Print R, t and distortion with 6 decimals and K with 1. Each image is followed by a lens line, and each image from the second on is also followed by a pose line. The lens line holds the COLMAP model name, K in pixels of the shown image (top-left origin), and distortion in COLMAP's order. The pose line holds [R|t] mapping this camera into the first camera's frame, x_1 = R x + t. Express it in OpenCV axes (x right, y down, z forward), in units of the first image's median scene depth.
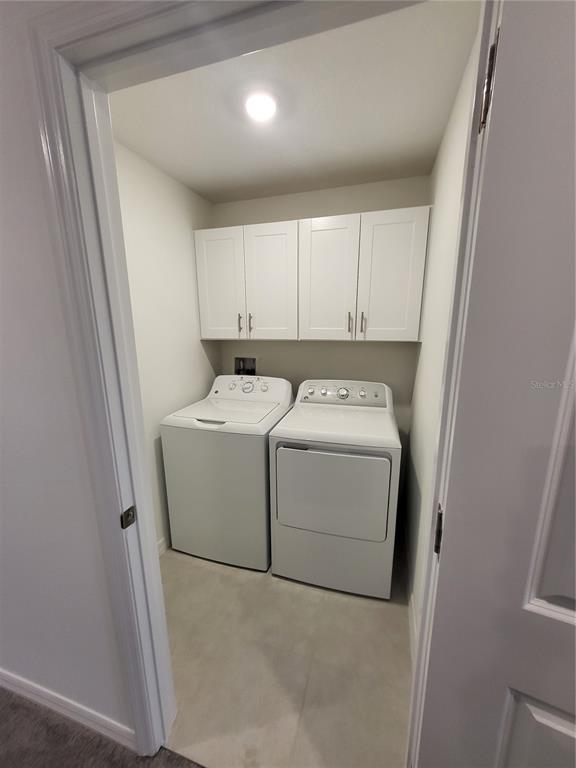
lens RADIAL K [[300.7, 0, 288.5], [0, 300.7, 390.2], [0, 0, 1]] dist [-0.000258, 0.000034]
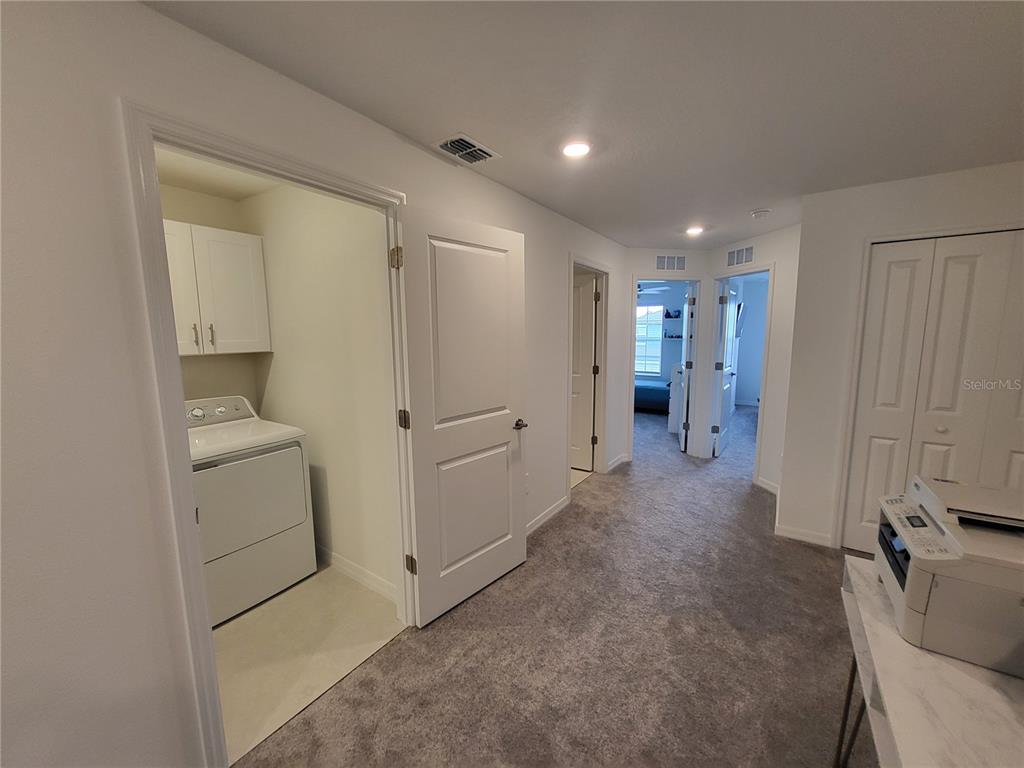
lens RADIAL K [[400.9, 0, 514.0], [0, 400.9, 384.6], [0, 0, 1]] dist [-0.000258, 0.000034]
pose [[0.288462, -0.123859, 0.949447, -0.703365], [0.216905, 0.974273, 0.061198, 0.060359], [-0.932600, 0.188286, 0.307906, -0.268060]]
